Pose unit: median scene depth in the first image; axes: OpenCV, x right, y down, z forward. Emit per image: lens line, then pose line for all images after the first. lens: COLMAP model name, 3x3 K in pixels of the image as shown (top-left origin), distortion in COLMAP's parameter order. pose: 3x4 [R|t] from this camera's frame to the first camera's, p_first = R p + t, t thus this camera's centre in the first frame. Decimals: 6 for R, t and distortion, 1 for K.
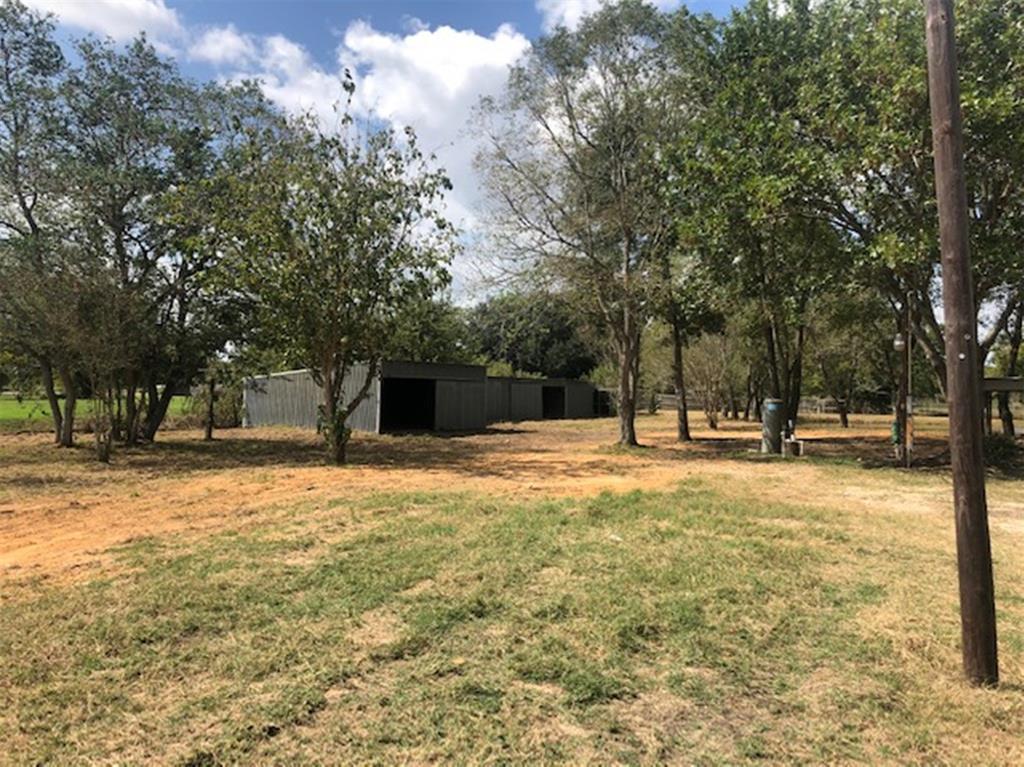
lens RADIAL K [[838.4, 0, 516.5], [0, 838.4, 380.6], [0, 0, 1]] dist [0.017751, -0.030550]
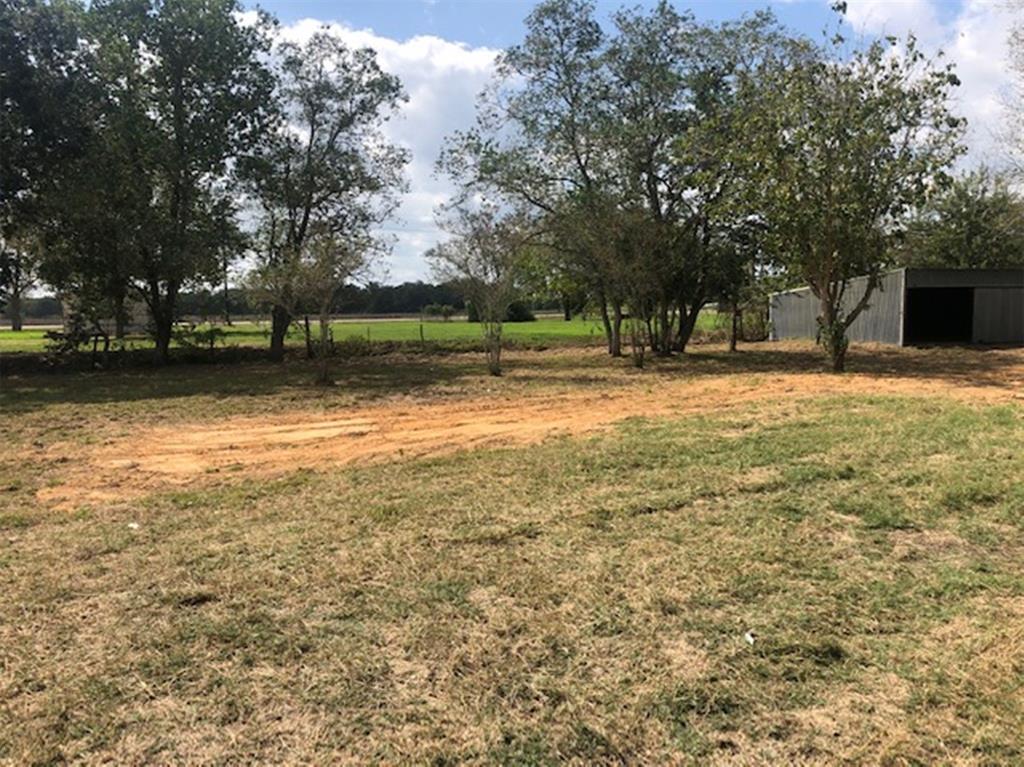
lens RADIAL K [[838.4, 0, 512.7], [0, 838.4, 382.8], [0, 0, 1]] dist [0.017751, -0.030550]
pose [[0.801119, 0.022898, -0.598068, 0.089061], [0.038262, 0.995264, 0.089359, 0.001732], [0.597281, -0.094470, 0.796449, -0.084256]]
